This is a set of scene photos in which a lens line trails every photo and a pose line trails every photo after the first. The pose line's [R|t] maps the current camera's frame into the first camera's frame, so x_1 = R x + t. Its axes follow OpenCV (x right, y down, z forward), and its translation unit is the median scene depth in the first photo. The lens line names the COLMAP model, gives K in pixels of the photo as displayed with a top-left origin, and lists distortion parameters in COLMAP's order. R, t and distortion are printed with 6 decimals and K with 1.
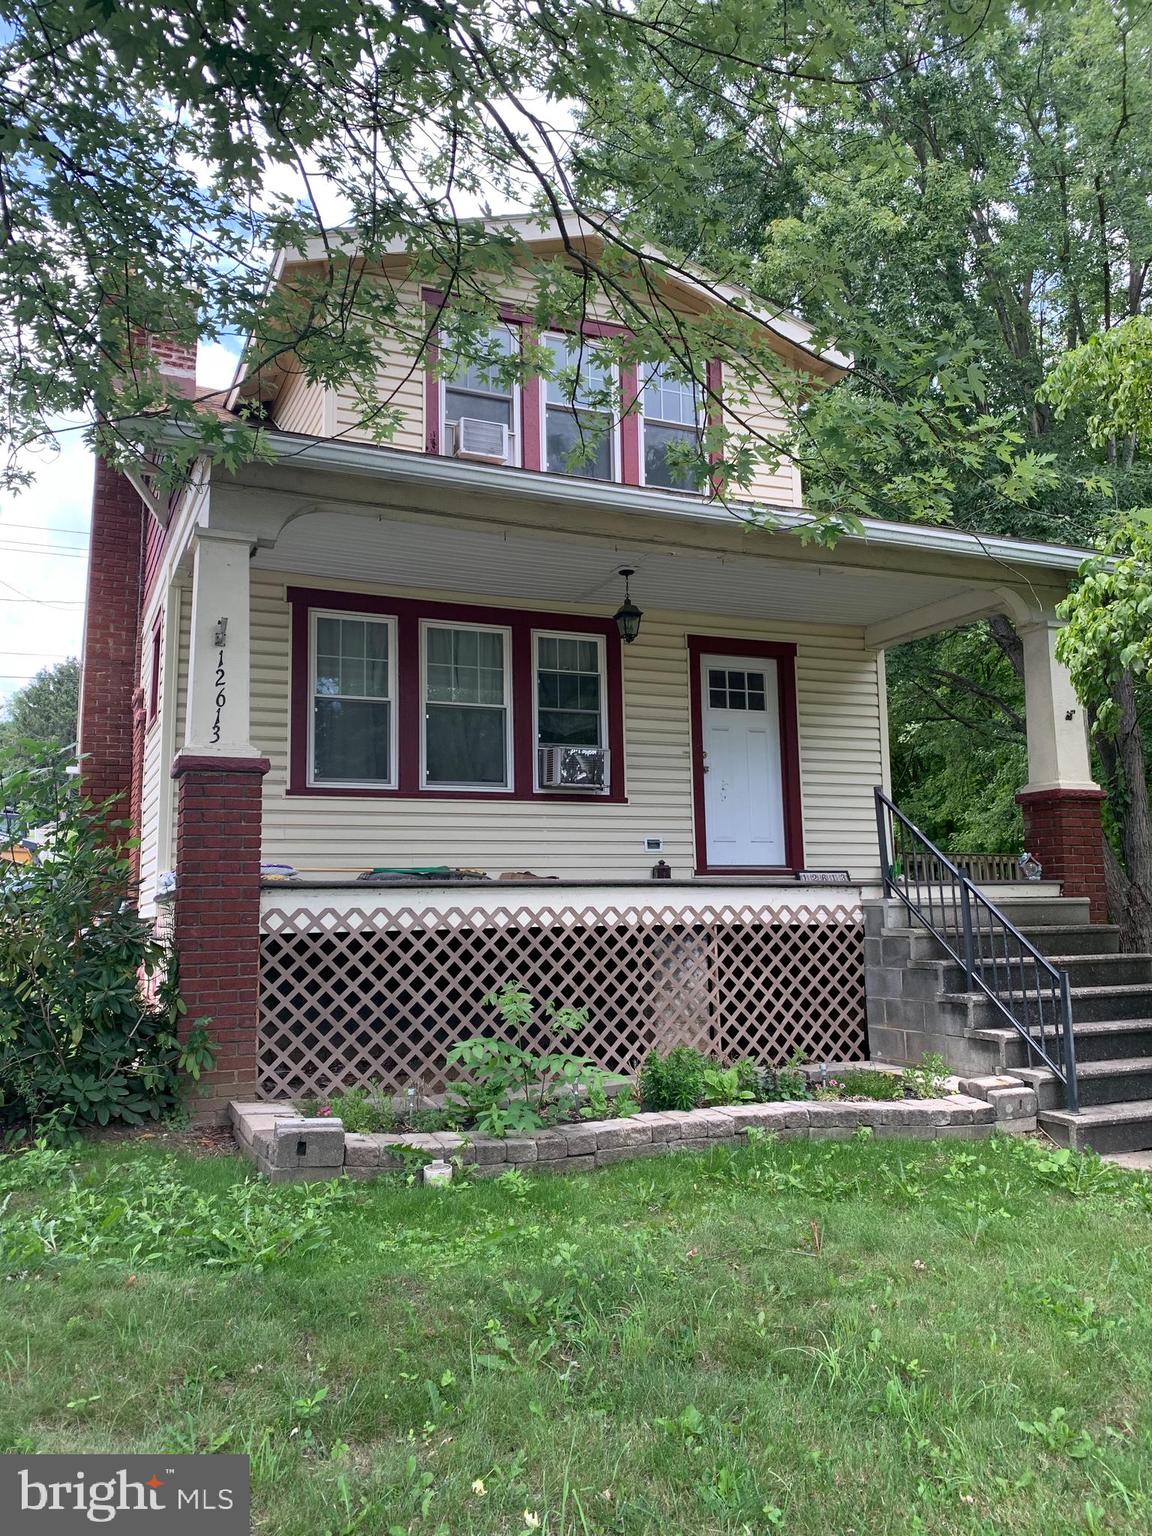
lens RADIAL K [[1168.8, 0, 576.0], [0, 1168.8, 768.0], [0, 0, 1]] dist [0.050742, -0.001891]
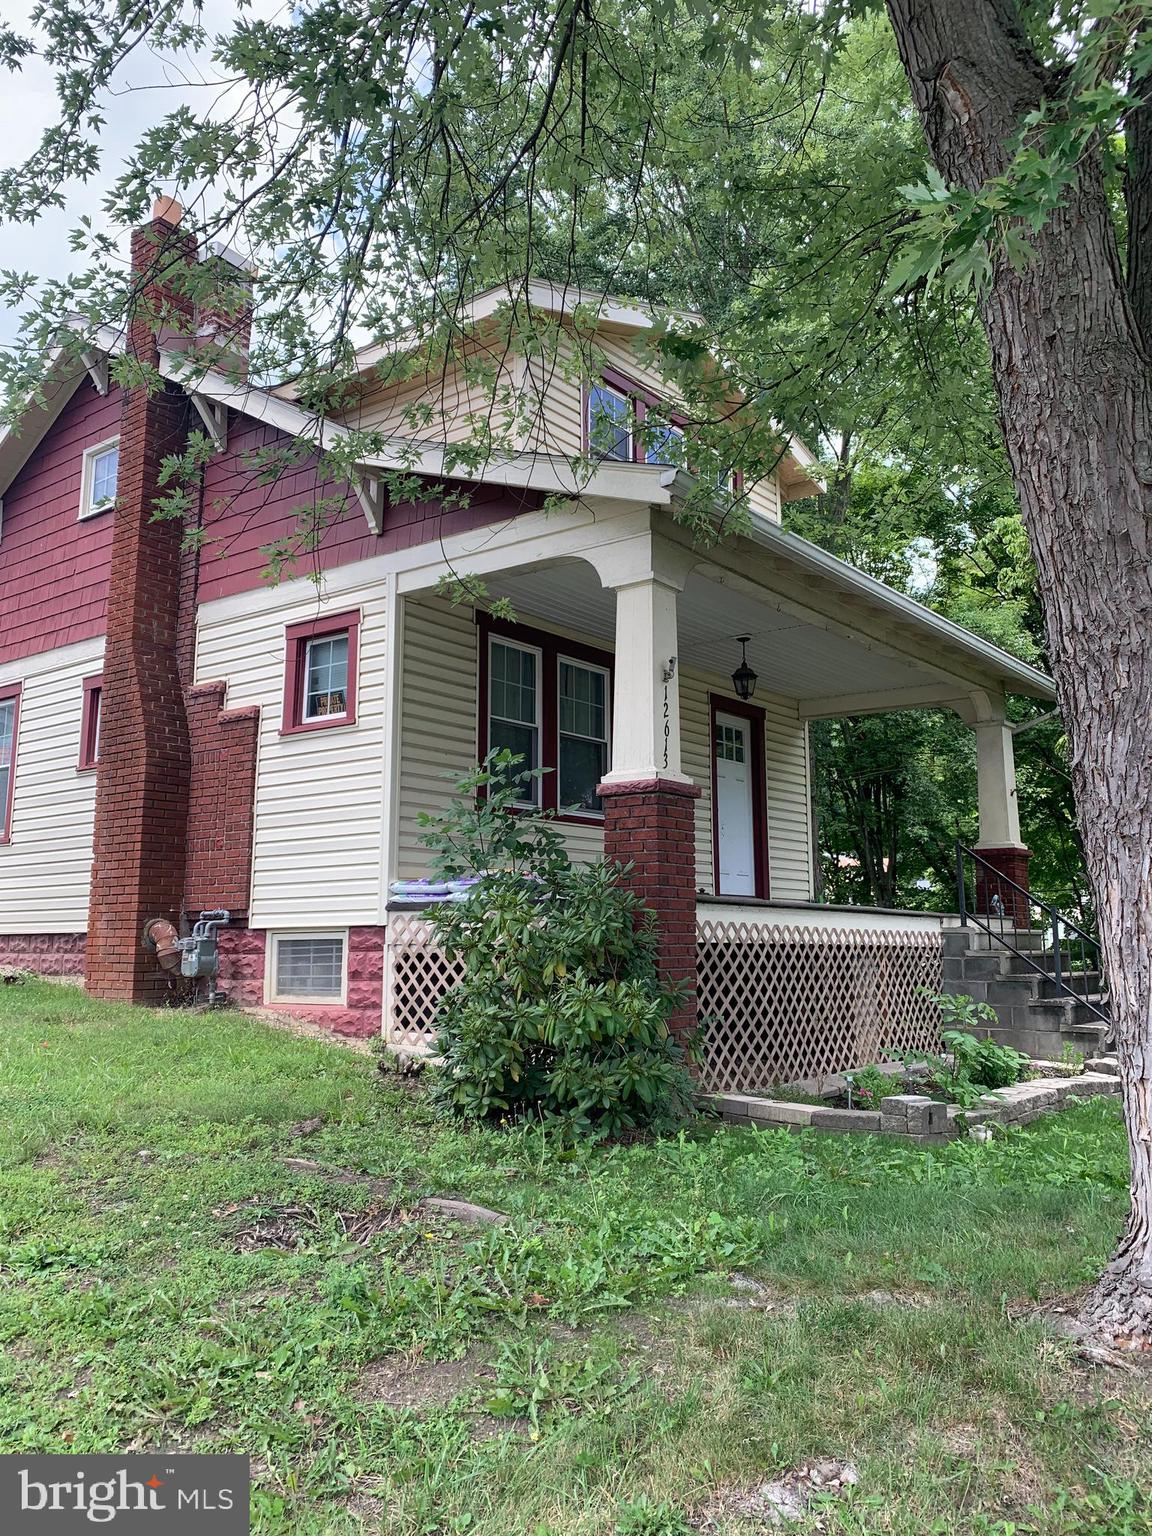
lens RADIAL K [[1171.7, 0, 576.0], [0, 1171.7, 768.0], [0, 0, 1]] dist [-0.002970, -0.007147]
pose [[0.893525, 0.089417, 0.440021, -0.604629], [-0.079284, 0.995992, -0.041398, 0.021069], [-0.441959, 0.002103, 0.897033, 0.031863]]
